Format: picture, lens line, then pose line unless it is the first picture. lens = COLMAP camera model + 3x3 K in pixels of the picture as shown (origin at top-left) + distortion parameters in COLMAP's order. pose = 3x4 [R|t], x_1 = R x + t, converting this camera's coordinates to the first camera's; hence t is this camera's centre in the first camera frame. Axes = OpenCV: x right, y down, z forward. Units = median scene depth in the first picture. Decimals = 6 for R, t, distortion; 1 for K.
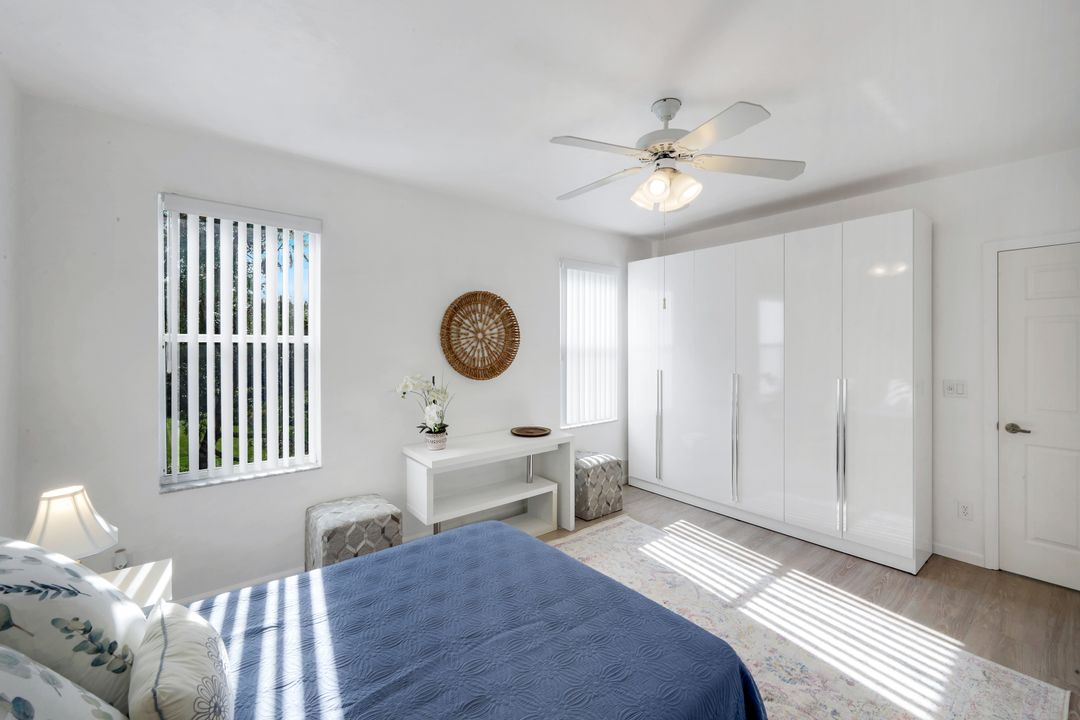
lens RADIAL K [[527.4, 0, 538.2], [0, 527.4, 354.4], [0, 0, 1]] dist [0.000443, -0.000445]
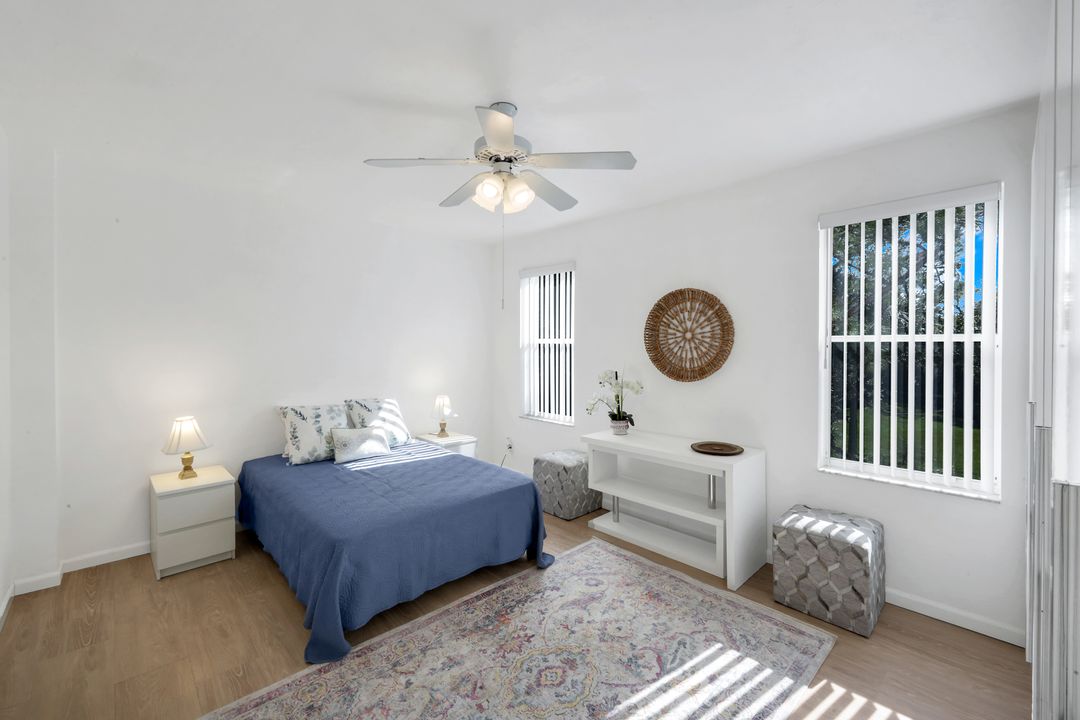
lens RADIAL K [[538.8, 0, 540.0], [0, 538.8, 360.0], [0, 0, 1]] dist [-0.002282, -0.000383]
pose [[-0.098897, 0.027078, -0.994729, 0.883267], [-0.015346, 0.999469, 0.028732, -0.014252], [0.994979, 0.018107, -0.098429, 0.824960]]
